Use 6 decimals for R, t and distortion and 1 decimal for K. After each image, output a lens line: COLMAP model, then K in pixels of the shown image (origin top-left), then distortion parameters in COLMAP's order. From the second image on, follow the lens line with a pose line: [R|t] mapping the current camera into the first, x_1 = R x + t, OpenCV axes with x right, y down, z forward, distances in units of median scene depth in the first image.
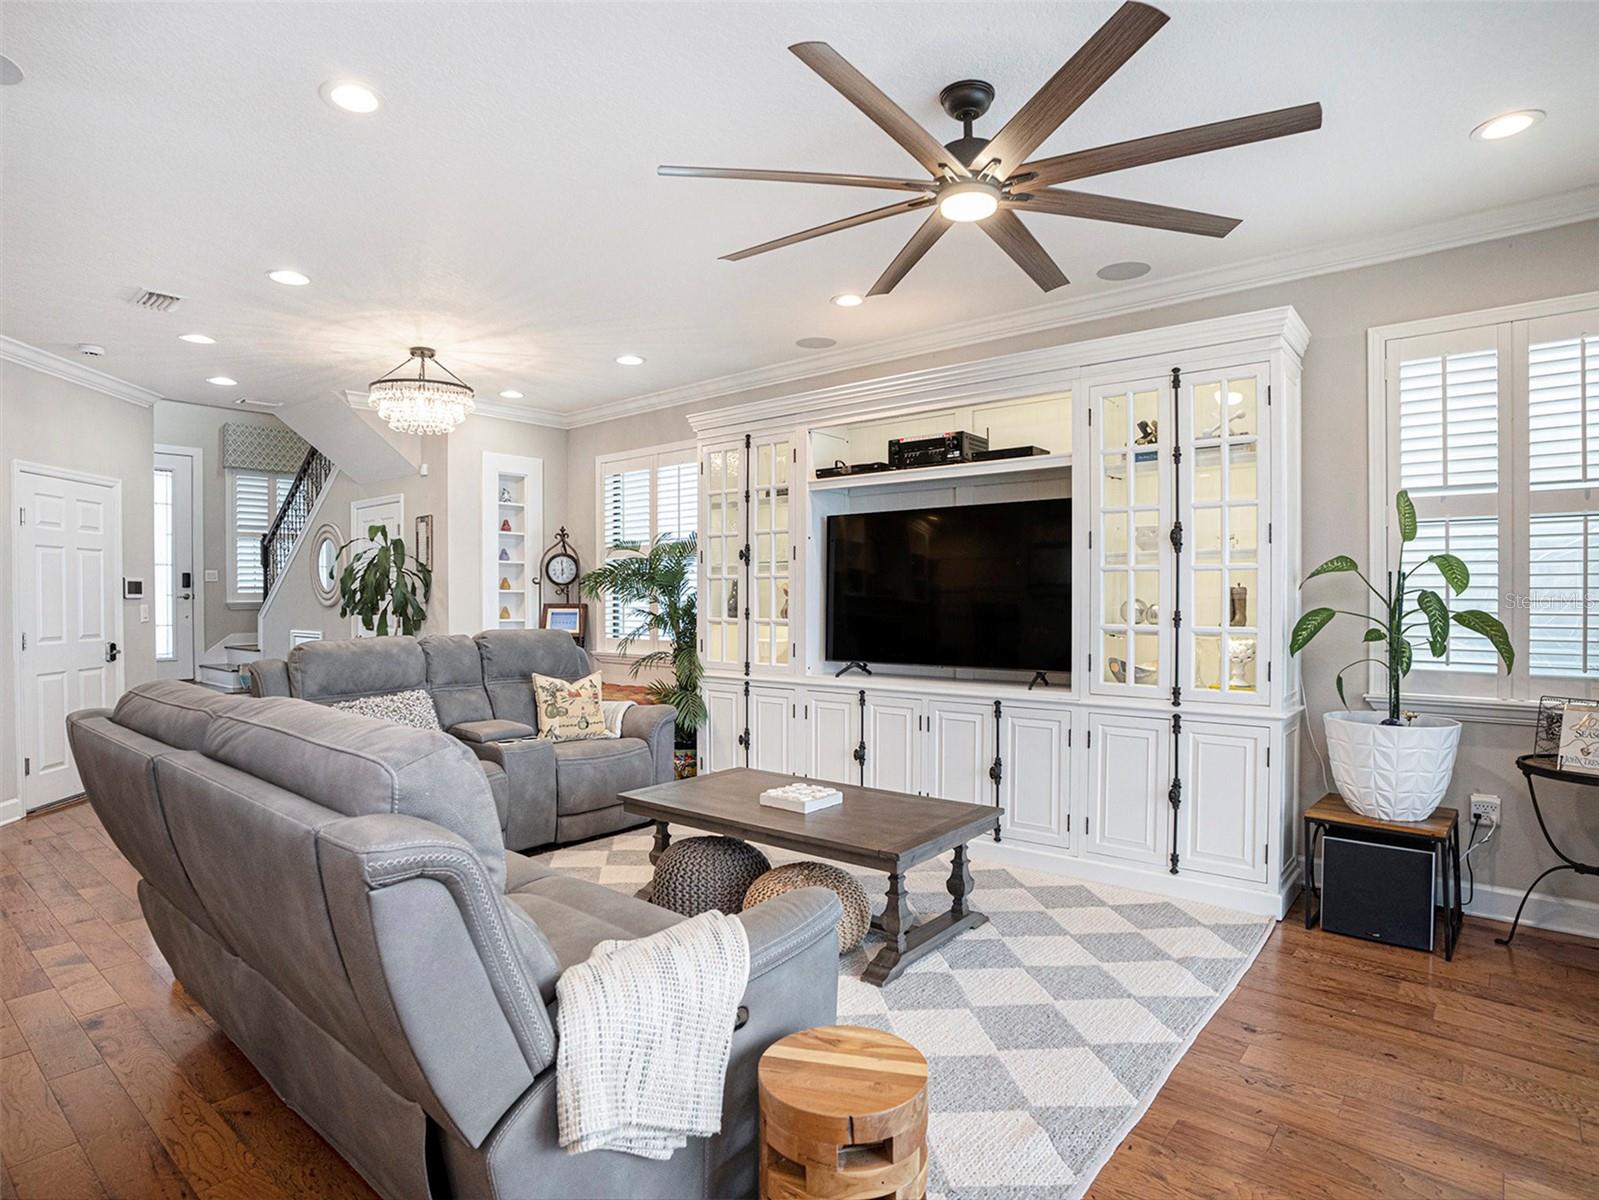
lens RADIAL K [[887.2, 0, 780.7], [0, 887.2, 606.9], [0, 0, 1]] dist [-0.095786, 0.046101]
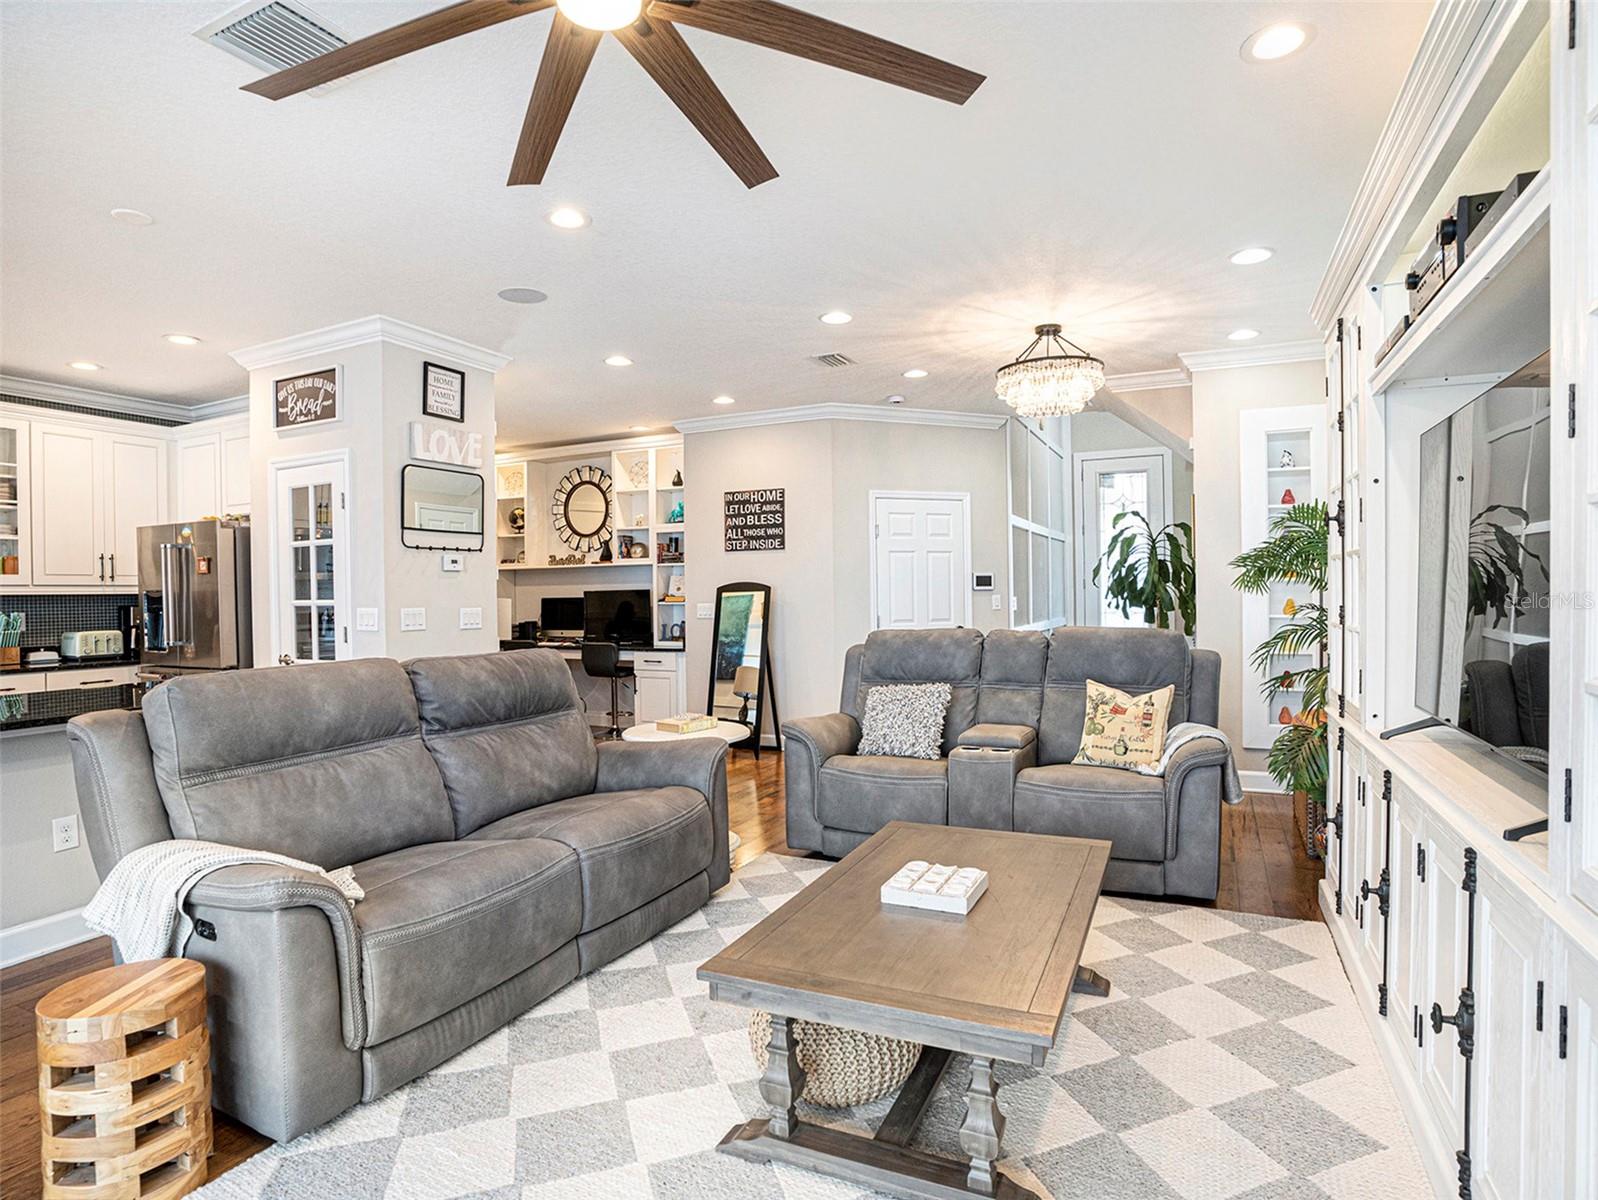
lens RADIAL K [[879.5, 0, 776.7], [0, 879.5, 594.7], [0, 0, 1]] dist [-0.084349, 0.041430]
pose [[0.231742, 0.004397, -0.972767, 0.452315], [0.001665, 0.999987, 0.004917, -0.010051], [0.972776, -0.002759, 0.231732, 0.507715]]
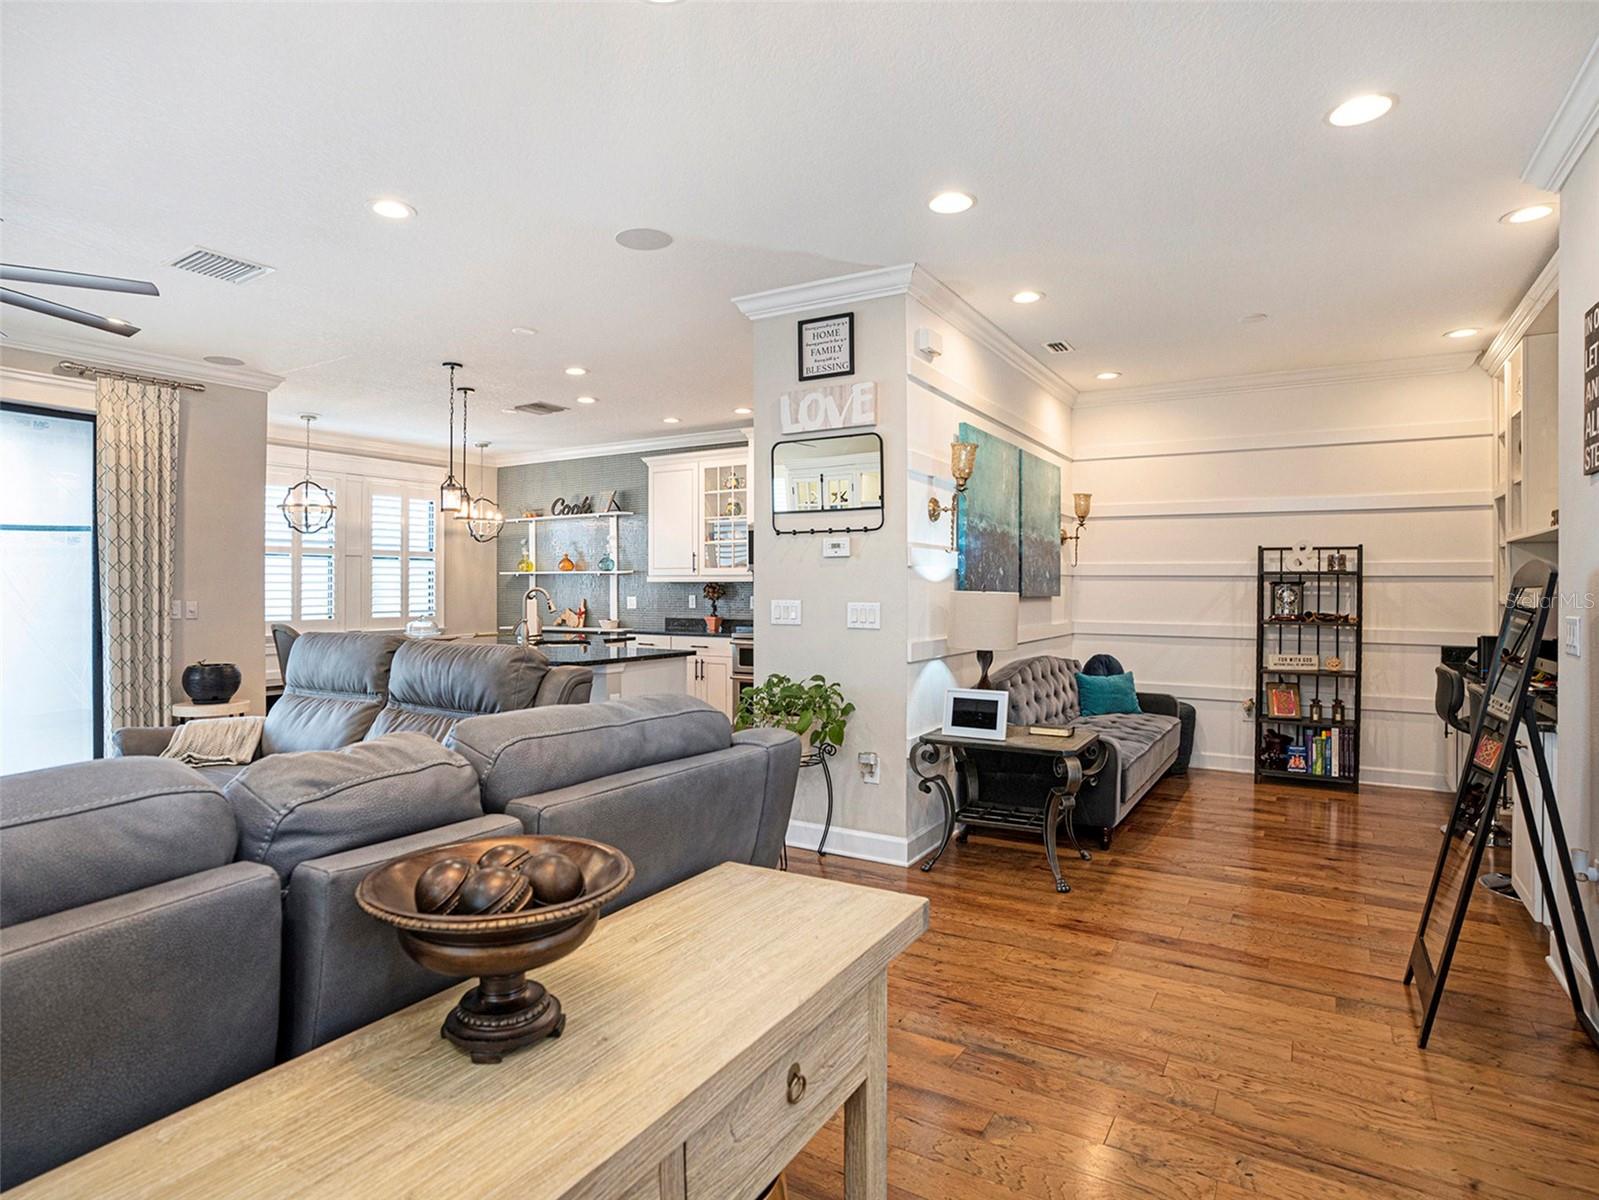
lens RADIAL K [[880.0, 0, 777.2], [0, 880.0, 594.7], [0, 0, 1]] dist [-0.084349, 0.041430]
pose [[-0.990178, 0.003831, -0.139762, -0.434361], [0.000896, 0.999778, 0.021057, -0.014801], [0.139812, 0.020725, -0.989961, 1.205178]]
